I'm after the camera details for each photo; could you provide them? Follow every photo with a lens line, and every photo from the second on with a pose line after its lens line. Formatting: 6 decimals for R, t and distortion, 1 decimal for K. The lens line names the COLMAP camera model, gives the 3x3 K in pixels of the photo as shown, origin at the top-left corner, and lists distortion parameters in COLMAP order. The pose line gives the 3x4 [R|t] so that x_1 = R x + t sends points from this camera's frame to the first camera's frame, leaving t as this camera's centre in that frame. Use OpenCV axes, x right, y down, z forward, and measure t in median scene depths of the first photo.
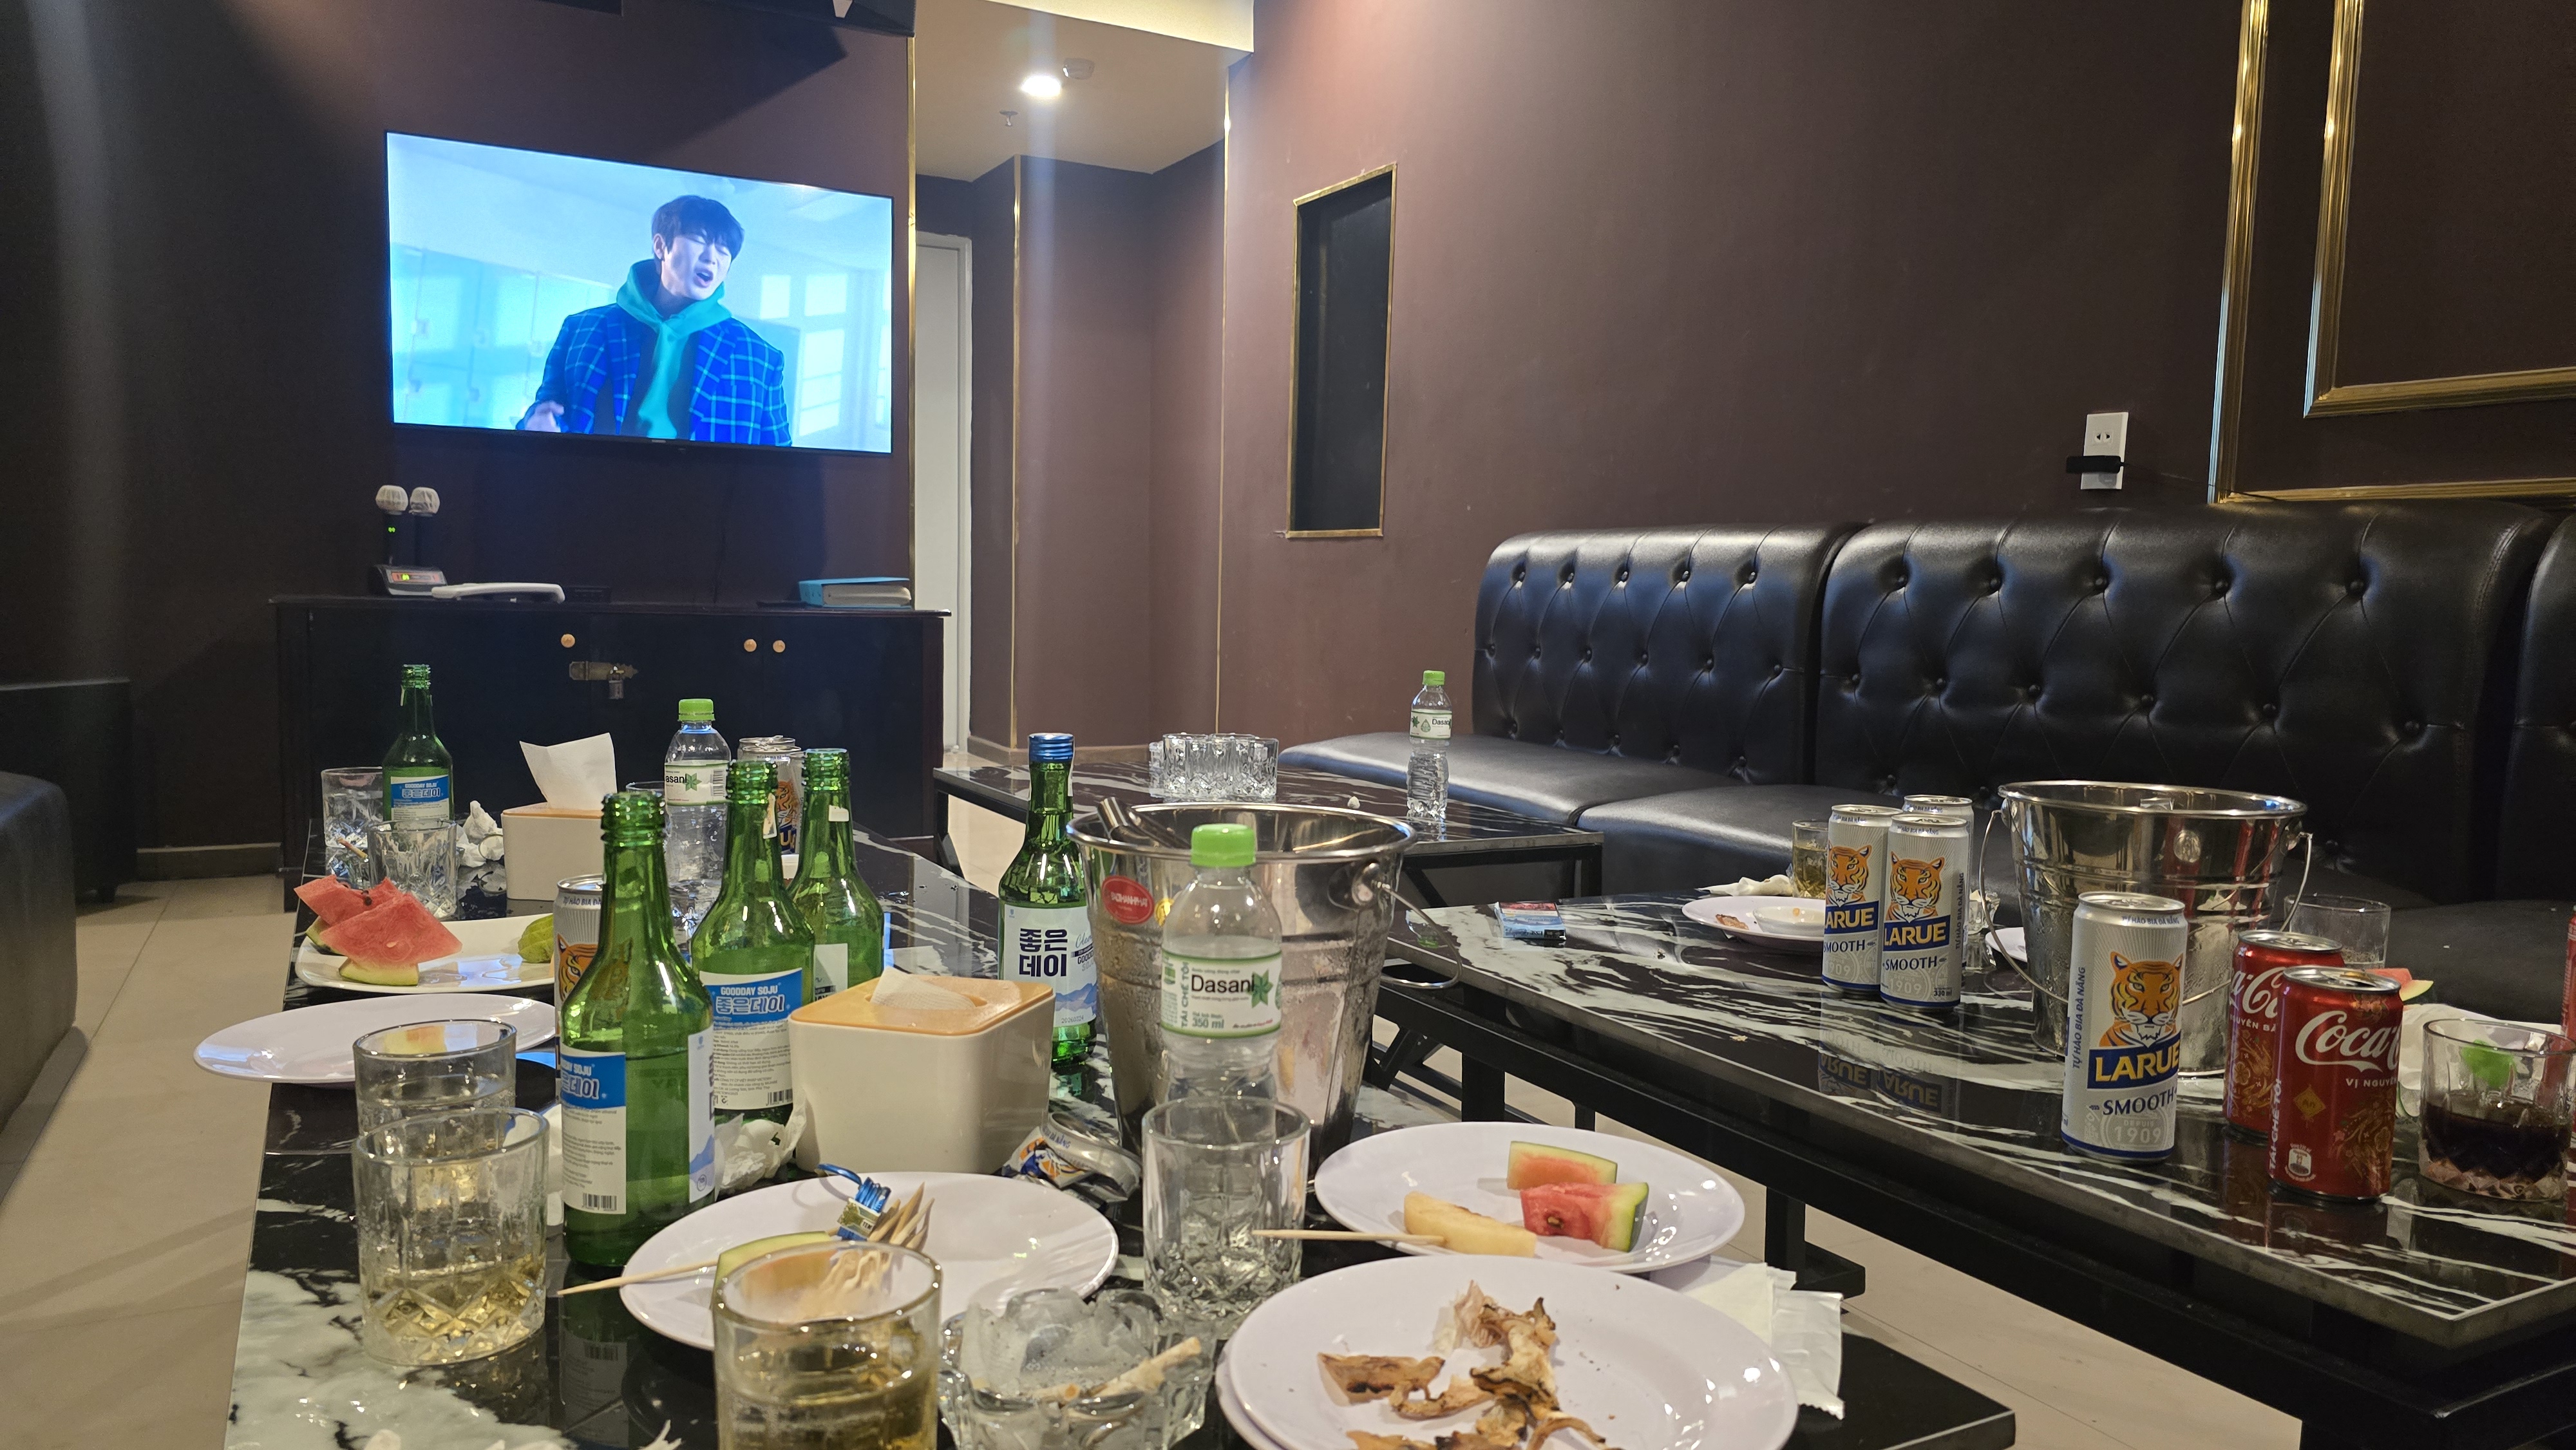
lens RADIAL K [[1676.6, 0, 1274.9], [0, 1676.6, 736.0], [0, 0, 1]] dist [0.089576, -0.100973]
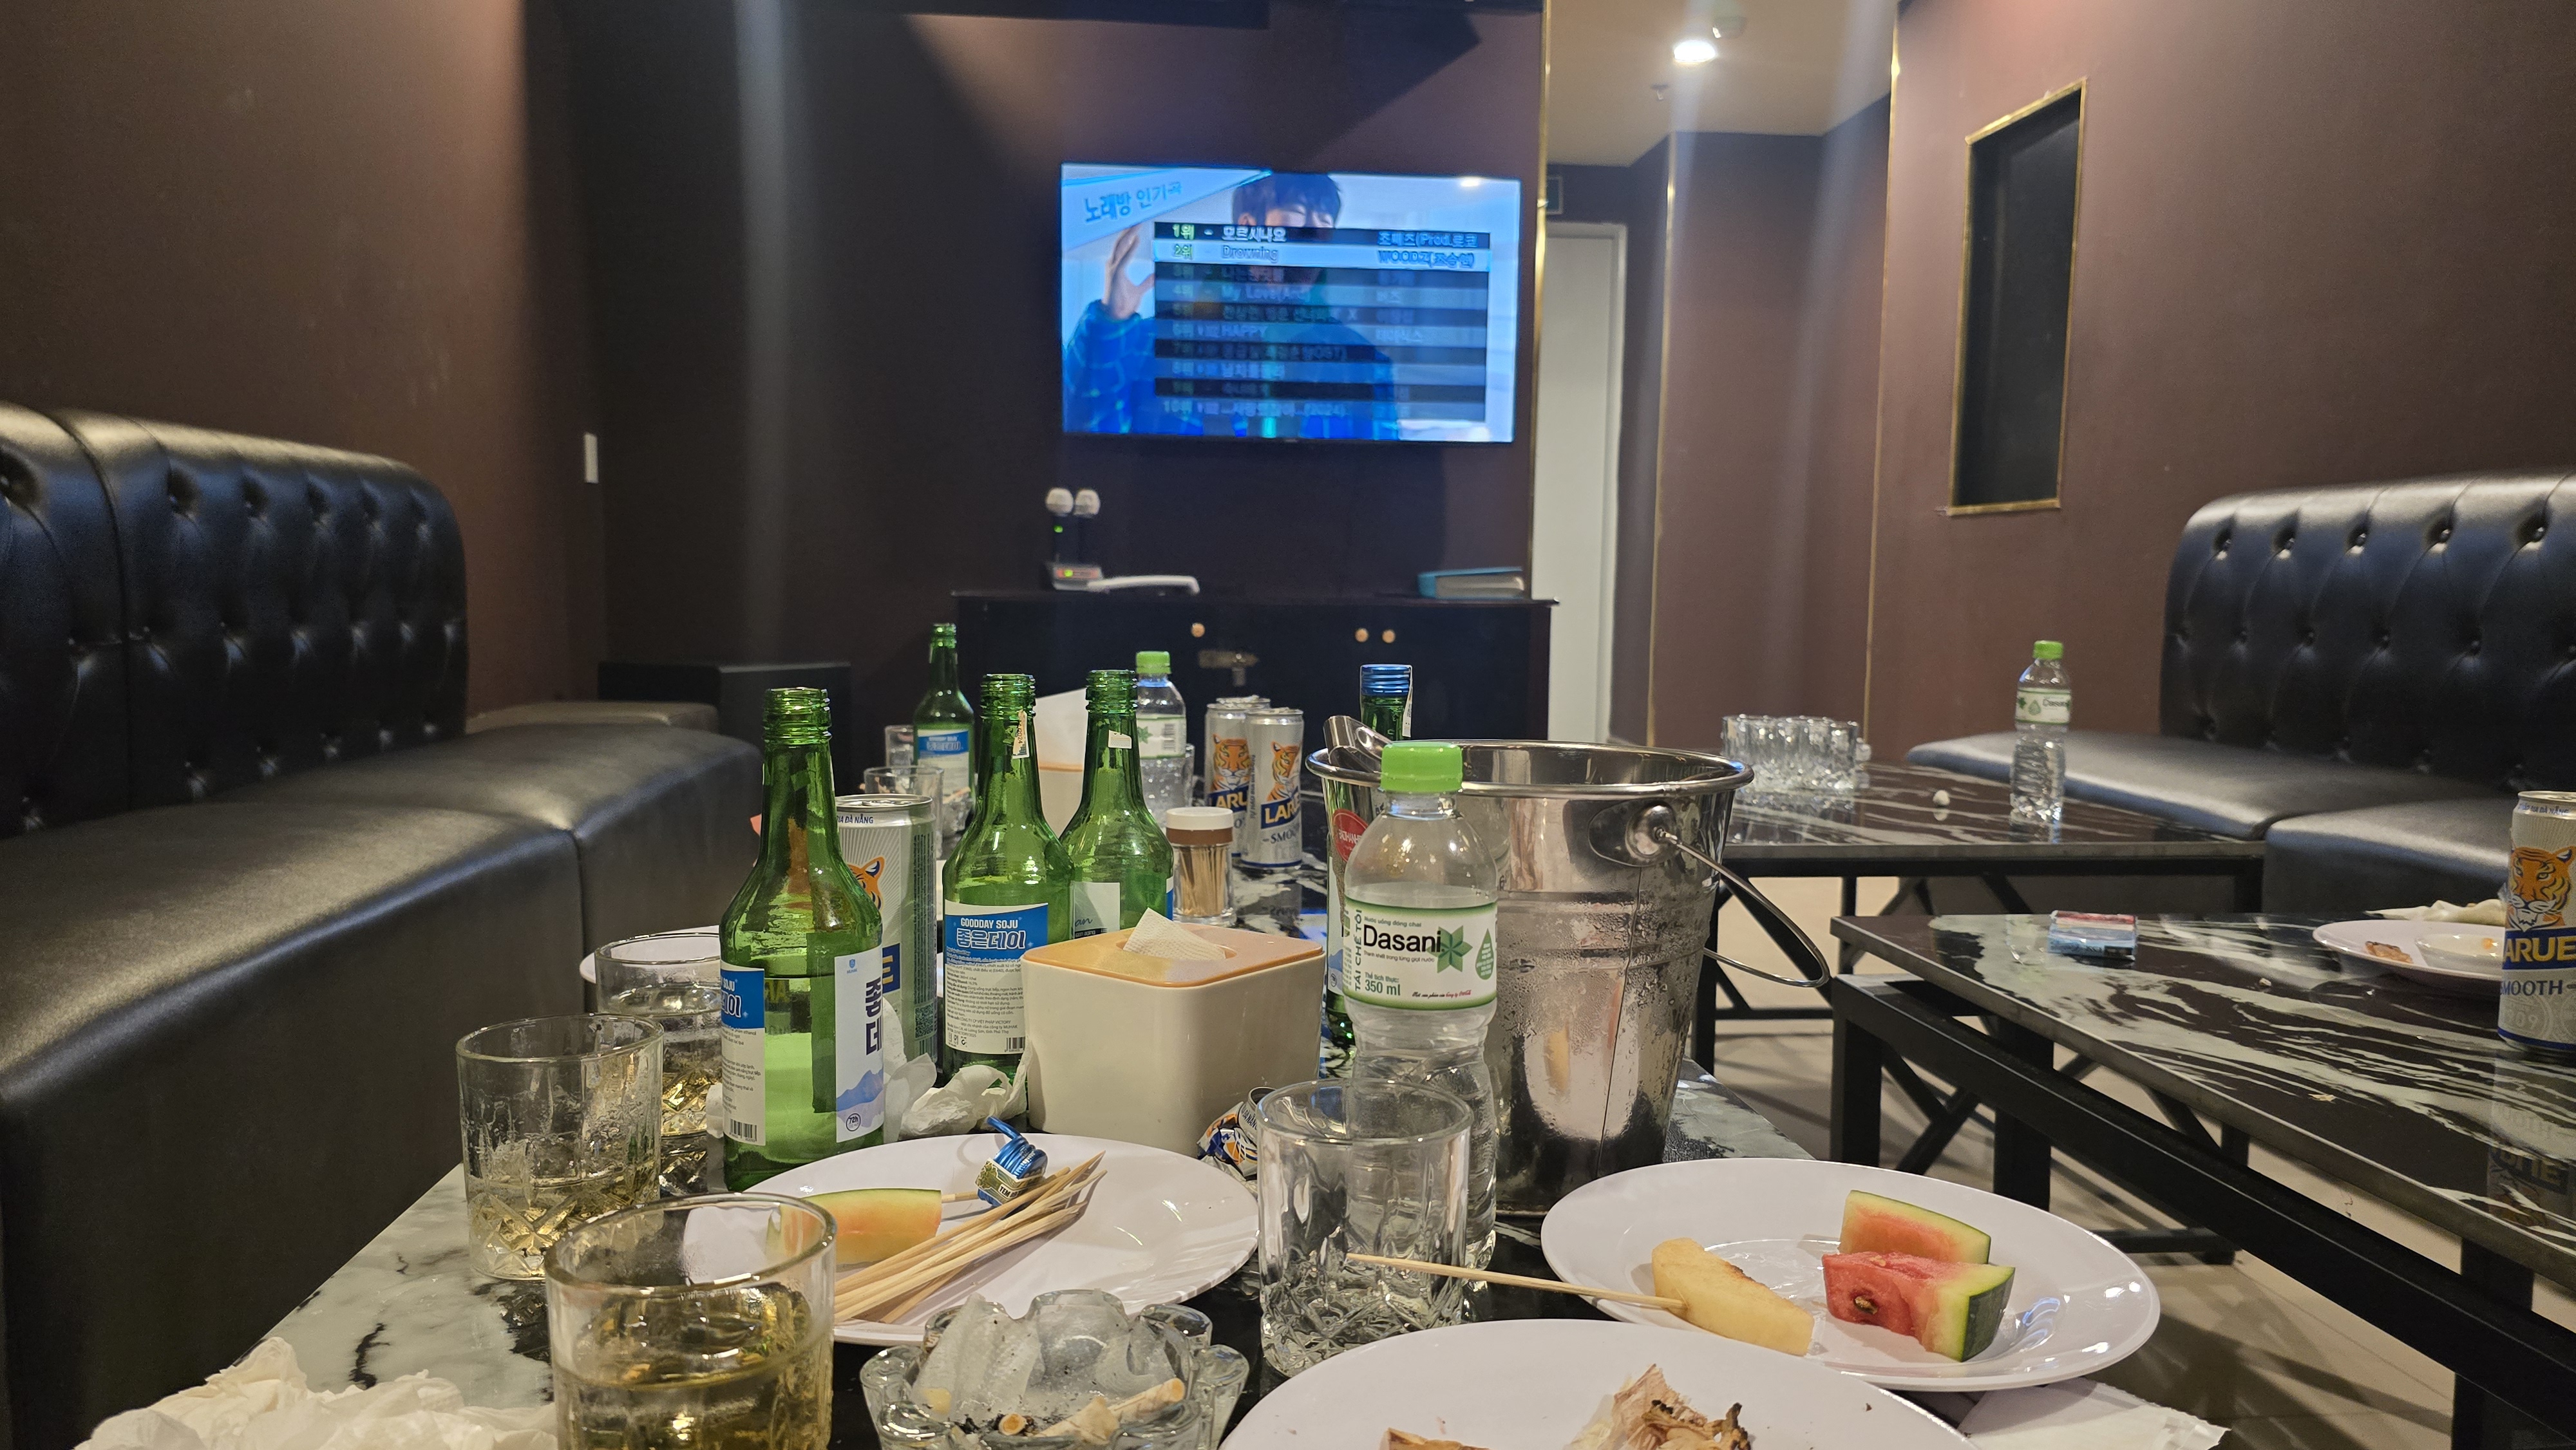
lens RADIAL K [[1689.4, 0, 1328.5], [0, 1689.4, 749.3], [0, 0, 1]] dist [0.084690, -0.108030]
pose [[0.930792, 0.022422, -0.364860, 0.101499], [-0.022215, 0.999742, 0.004767, 0.025389], [0.364873, 0.003668, 0.931050, 0.114125]]
